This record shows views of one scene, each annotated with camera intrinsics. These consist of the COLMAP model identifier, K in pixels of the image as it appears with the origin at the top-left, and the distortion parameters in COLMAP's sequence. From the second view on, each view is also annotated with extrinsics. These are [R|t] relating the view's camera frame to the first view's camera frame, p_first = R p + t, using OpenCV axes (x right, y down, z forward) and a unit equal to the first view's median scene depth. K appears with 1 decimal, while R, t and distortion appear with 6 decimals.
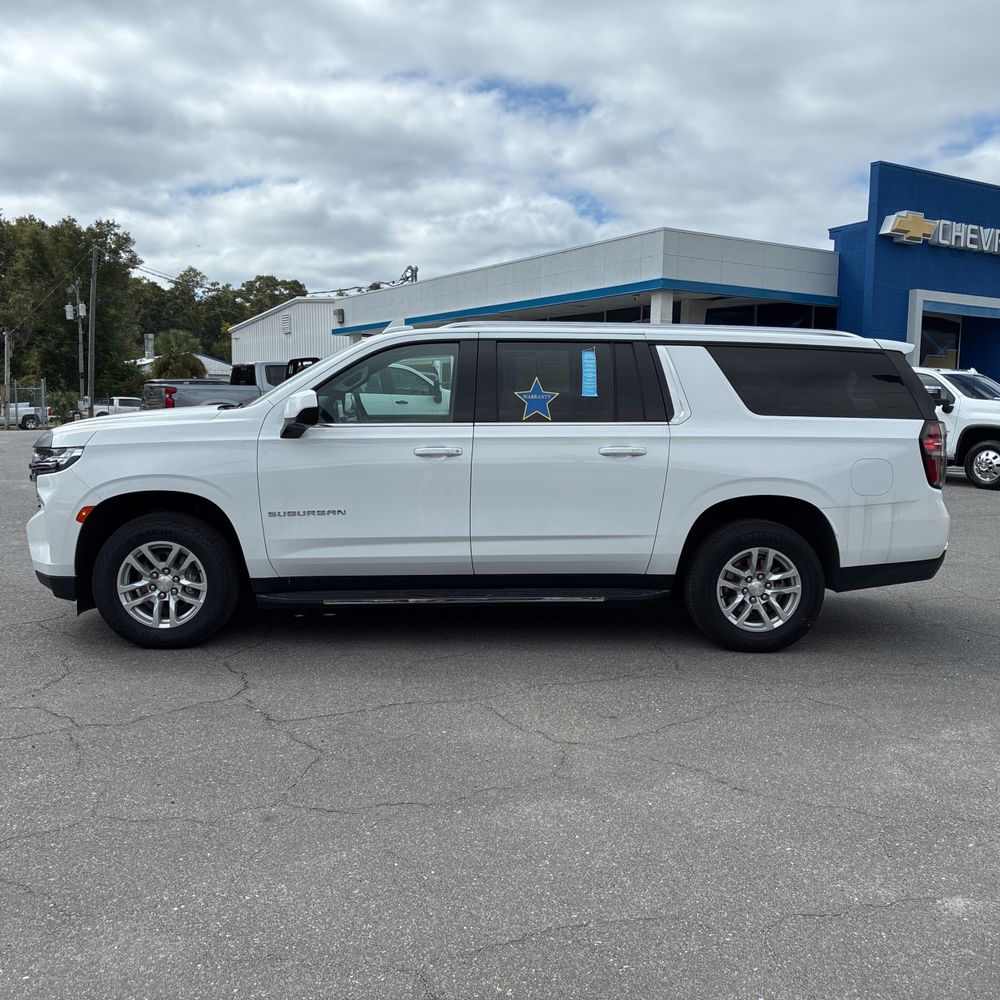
lens RADIAL K [[1020.8, 0, 491.3], [0, 1020.8, 493.1], [0, 0, 1]] dist [0.026818, 0.000000]
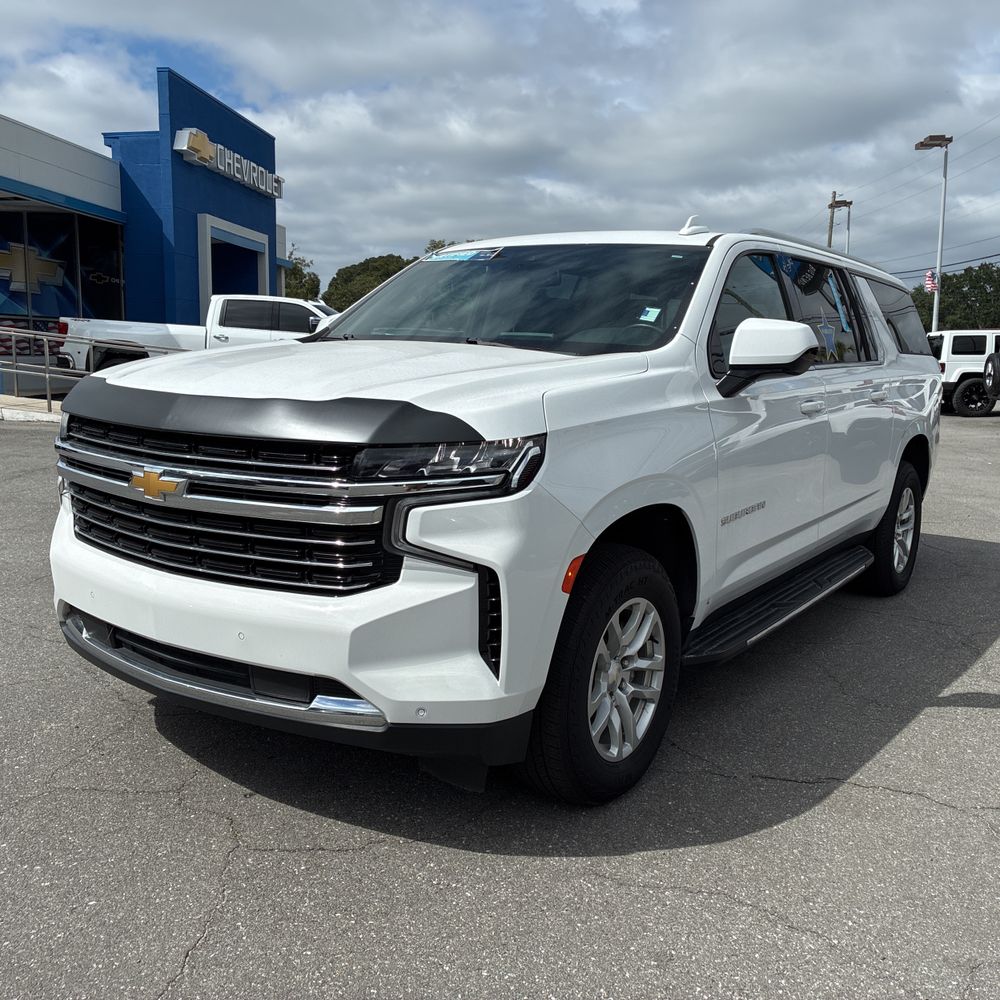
lens RADIAL K [[1020.8, 0, 500.9], [0, 1020.8, 504.7], [0, 0, 1]] dist [0.026818, 0.000000]
pose [[0.611118, -0.124042, 0.781760, -0.752128], [0.061078, 0.992090, 0.109669, -0.063368], [-0.789180, -0.019273, 0.613860, 0.701708]]
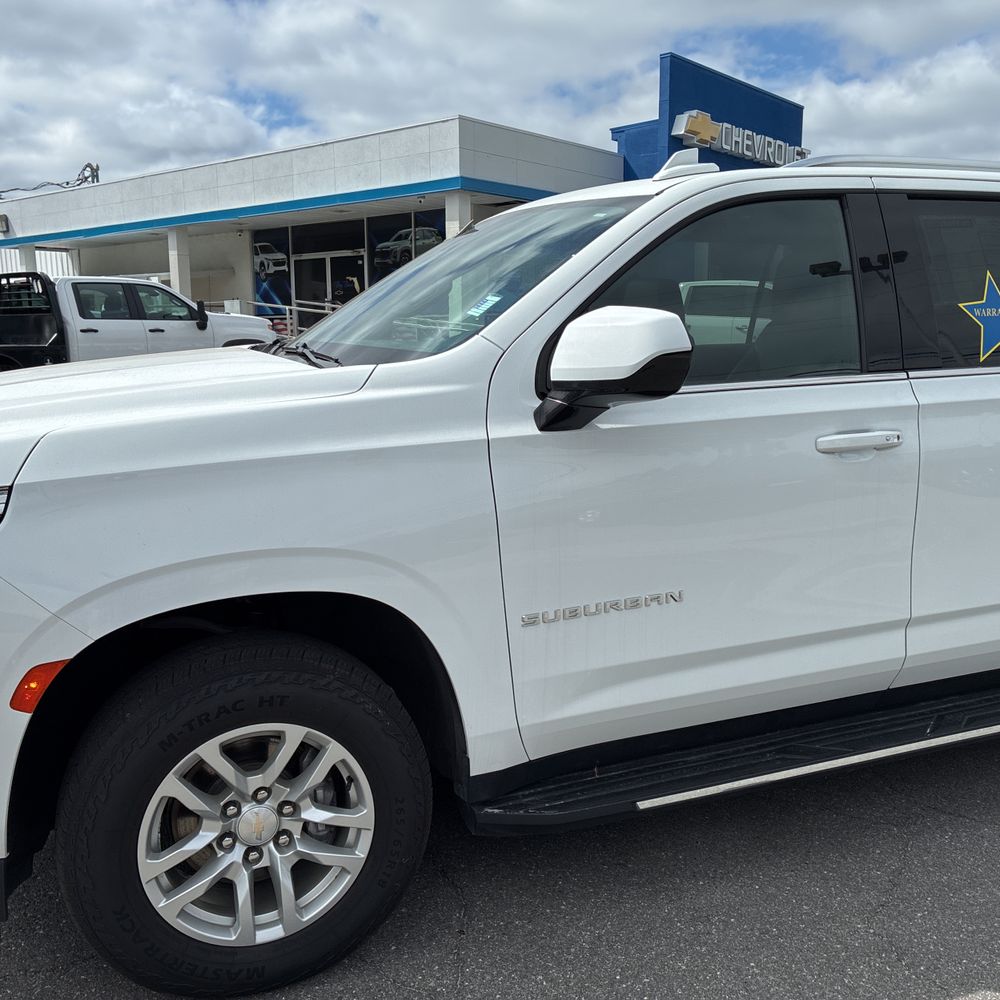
lens RADIAL K [[1020.8, 0, 481.0], [0, 1020.8, 503.0], [0, 0, 1]] dist [0.026818, 0.000000]
pose [[0.947604, -0.075251, 0.310458, -0.342282], [0.049319, 0.994669, 0.090562, -0.061129], [-0.315618, -0.070505, 0.946263, 0.605549]]
